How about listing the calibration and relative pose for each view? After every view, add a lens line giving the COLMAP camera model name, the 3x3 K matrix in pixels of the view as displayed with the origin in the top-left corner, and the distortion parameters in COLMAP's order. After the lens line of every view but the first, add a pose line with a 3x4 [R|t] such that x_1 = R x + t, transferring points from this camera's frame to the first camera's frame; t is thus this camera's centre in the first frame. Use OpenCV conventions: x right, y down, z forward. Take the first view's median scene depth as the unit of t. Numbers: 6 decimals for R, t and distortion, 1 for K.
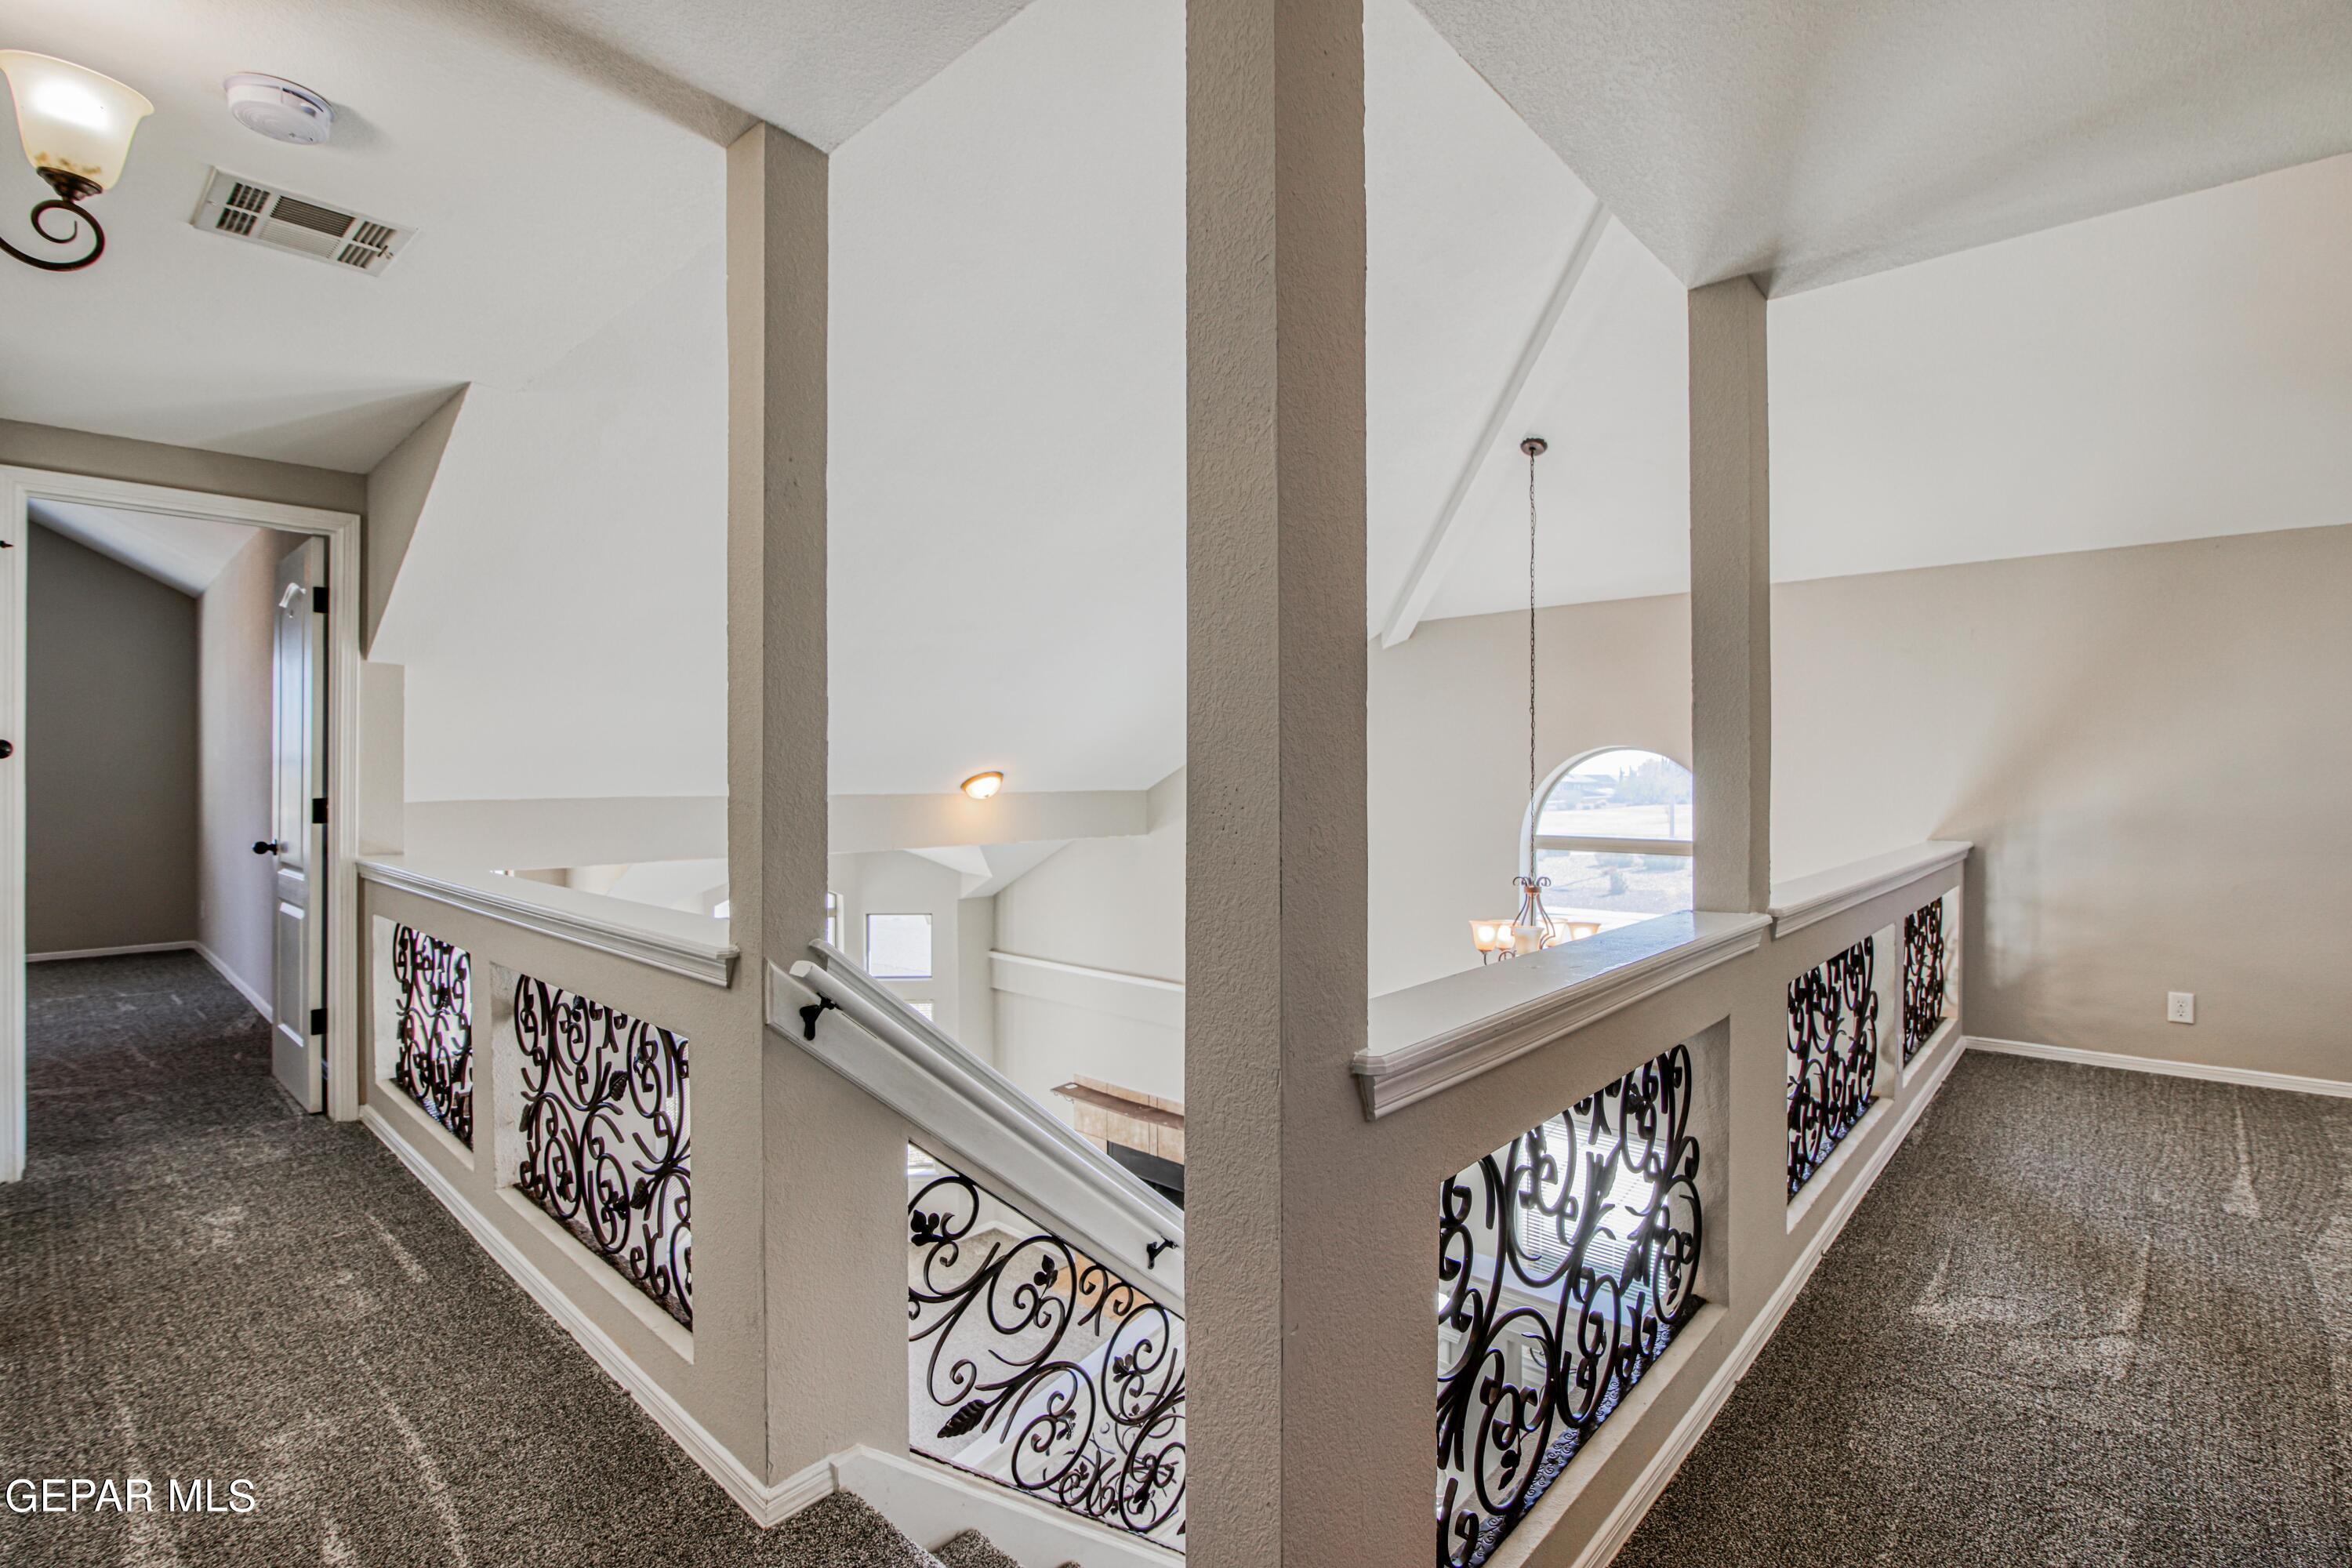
lens RADIAL K [[1092.4, 0, 1177.7], [0, 1092.4, 780.7], [0, 0, 1]] dist [-0.004428, -0.000949]
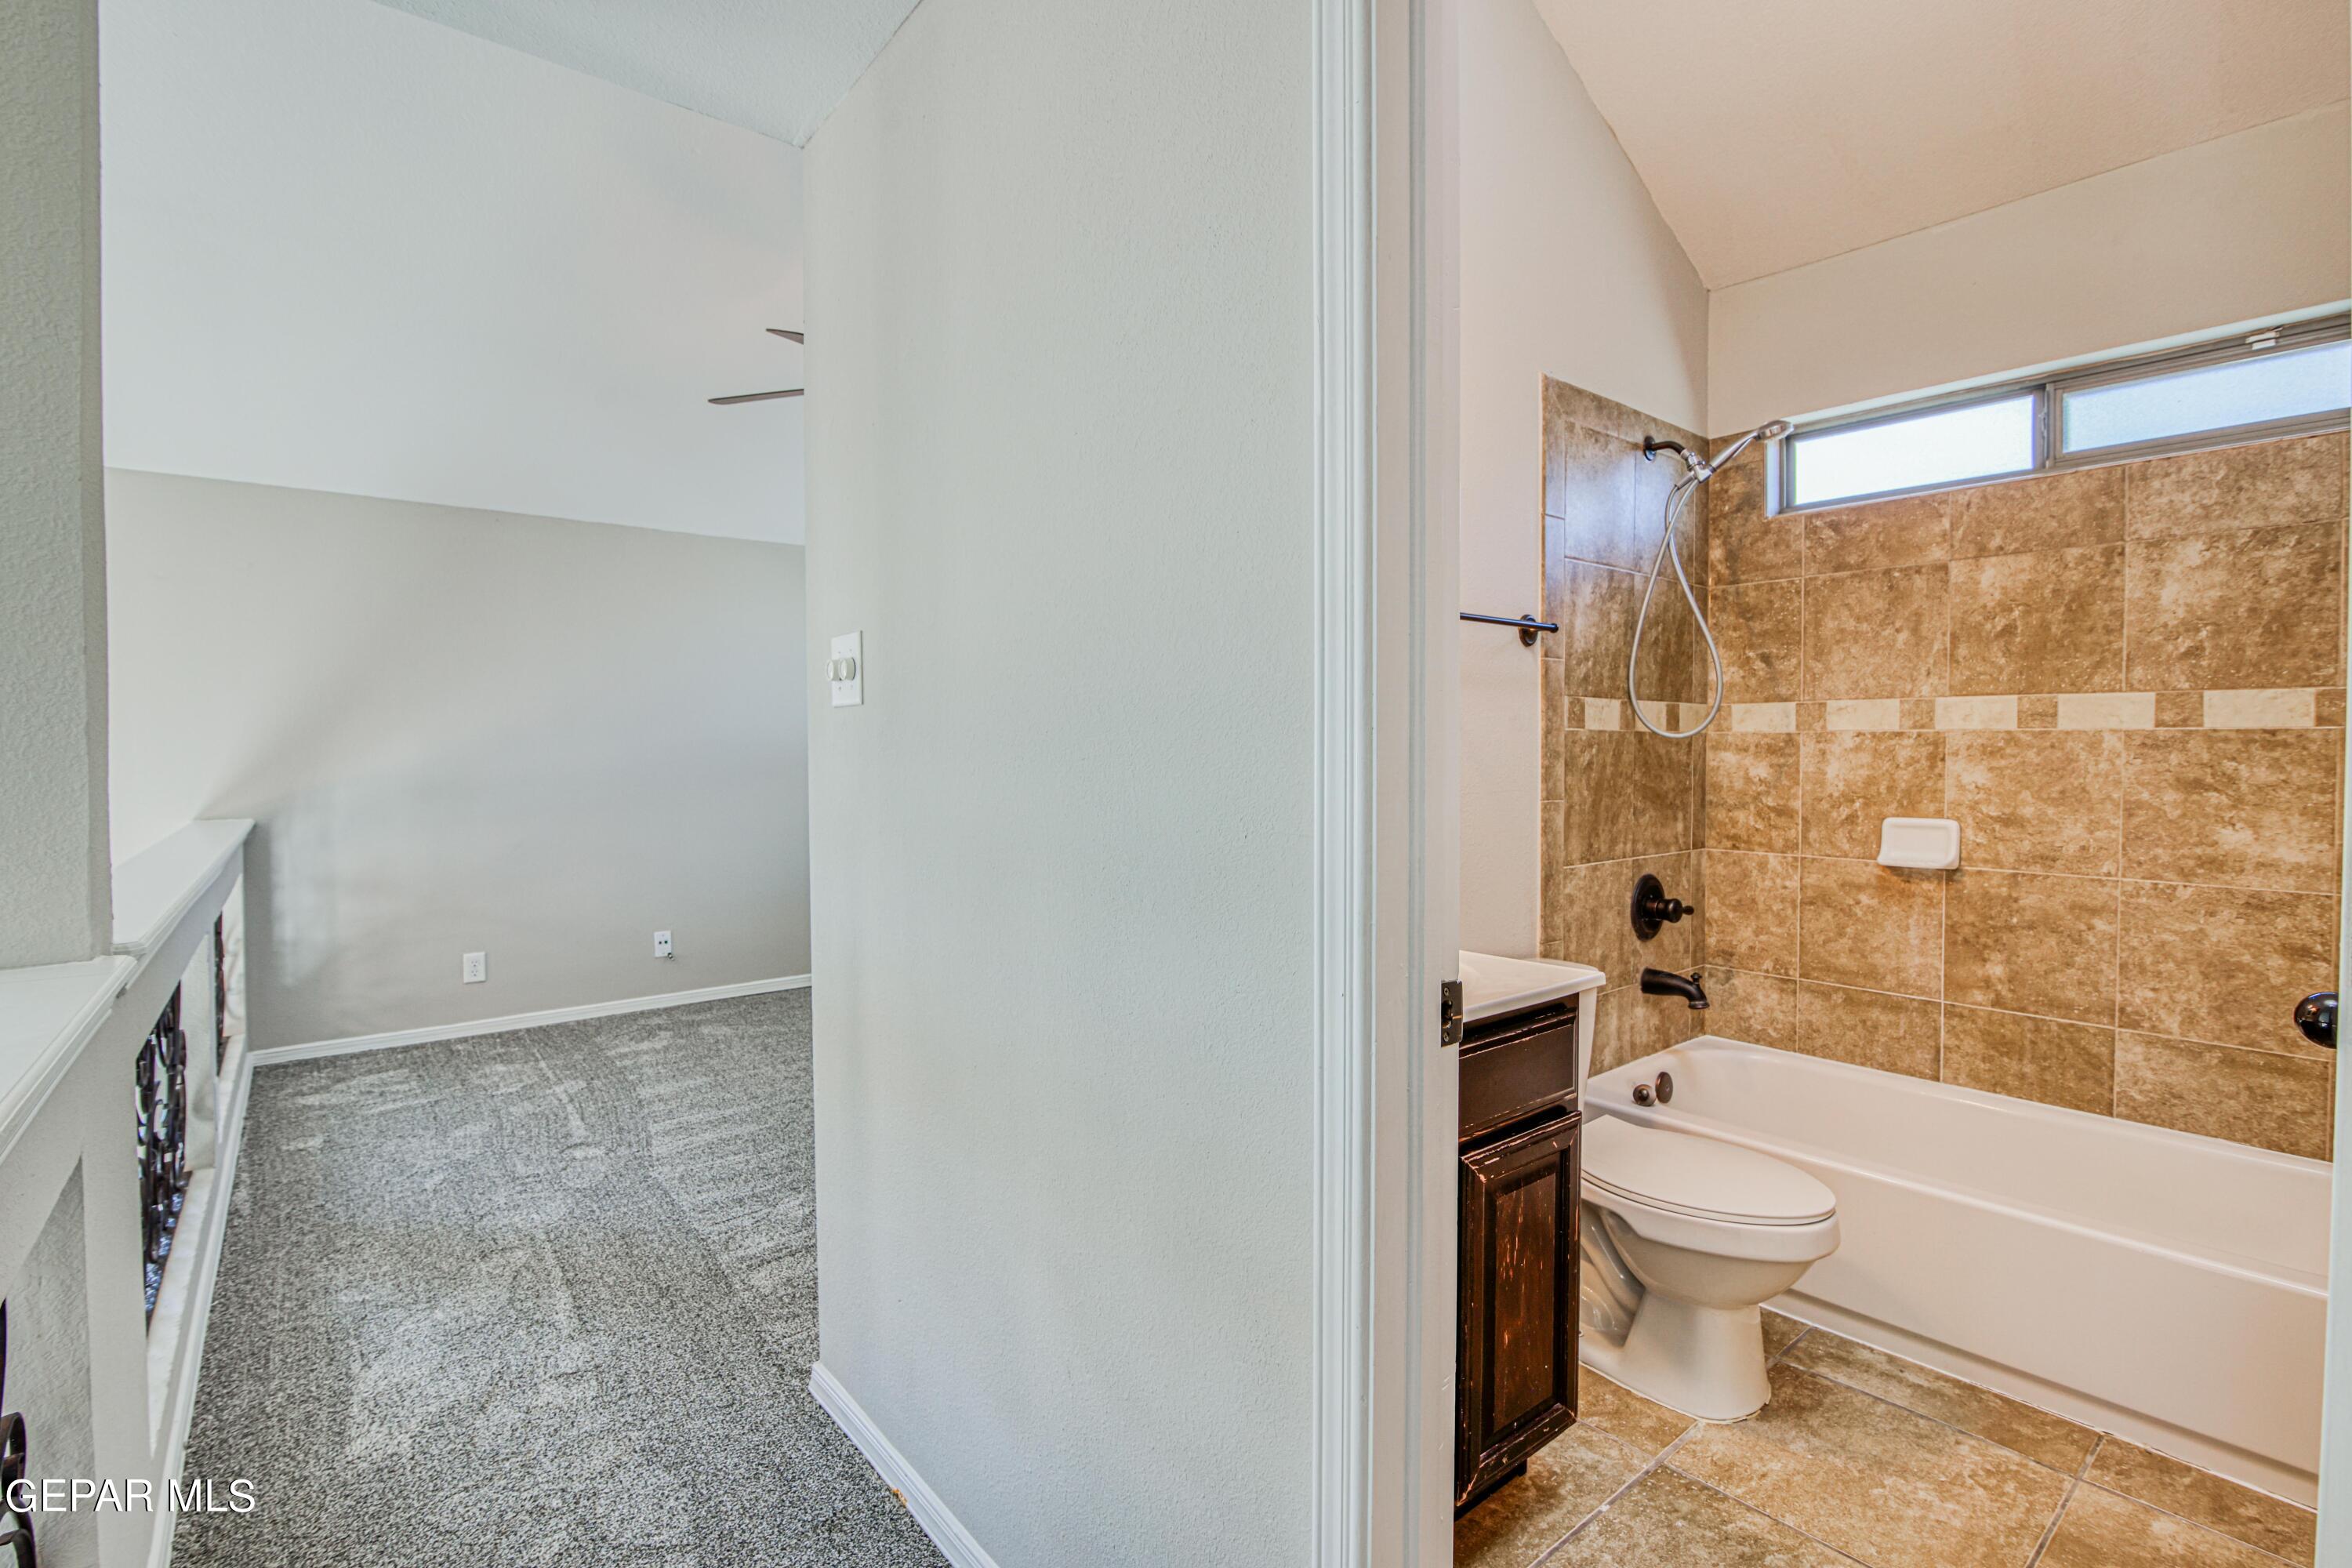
lens RADIAL K [[1092.4, 0, 1170.8], [0, 1092.4, 776.0], [0, 0, 1]] dist [-0.004428, -0.000949]
pose [[0.171226, -0.026161, 0.984884, 0.040889], [0.007332, 0.999654, 0.025278, 0.010027], [-0.985205, 0.002893, 0.171358, 0.220338]]
